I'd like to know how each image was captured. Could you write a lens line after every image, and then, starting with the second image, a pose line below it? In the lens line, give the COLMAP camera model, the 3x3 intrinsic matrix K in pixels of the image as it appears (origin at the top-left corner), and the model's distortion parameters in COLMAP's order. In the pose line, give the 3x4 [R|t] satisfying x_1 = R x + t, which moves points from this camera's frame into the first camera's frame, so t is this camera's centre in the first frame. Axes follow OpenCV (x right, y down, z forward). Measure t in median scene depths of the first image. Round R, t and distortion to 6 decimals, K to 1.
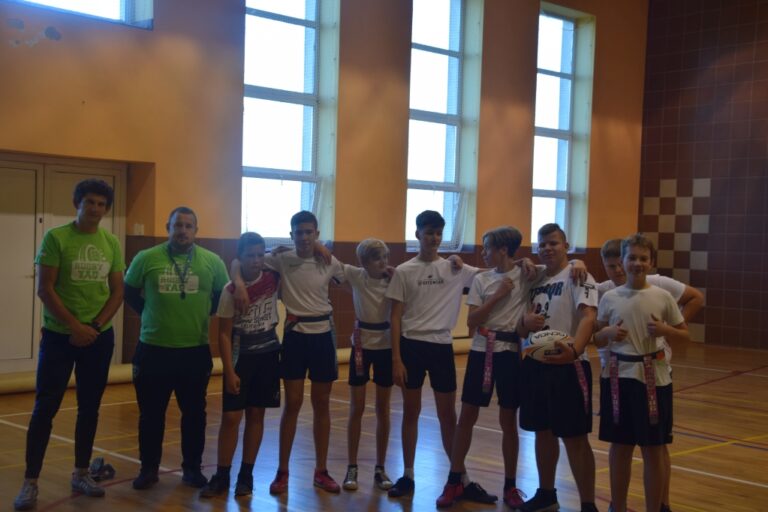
lens RADIAL K [[1549.7, 0, 407.8], [0, 1549.7, 257.9], [0, 0, 1]] dist [0.462066, 0.000000]
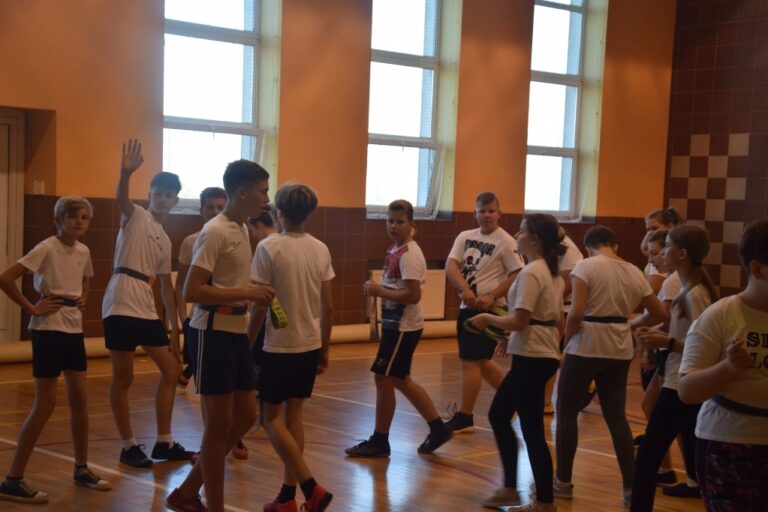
lens RADIAL K [[1441.5, 0, 372.0], [0, 1441.5, 271.7], [0, 0, 1]] dist [0.278060, 0.000000]
pose [[0.980191, 0.020074, -0.197033, 0.155732], [-0.014275, 0.999423, 0.030806, 0.000897], [0.197538, -0.027384, 0.979913, 0.218170]]
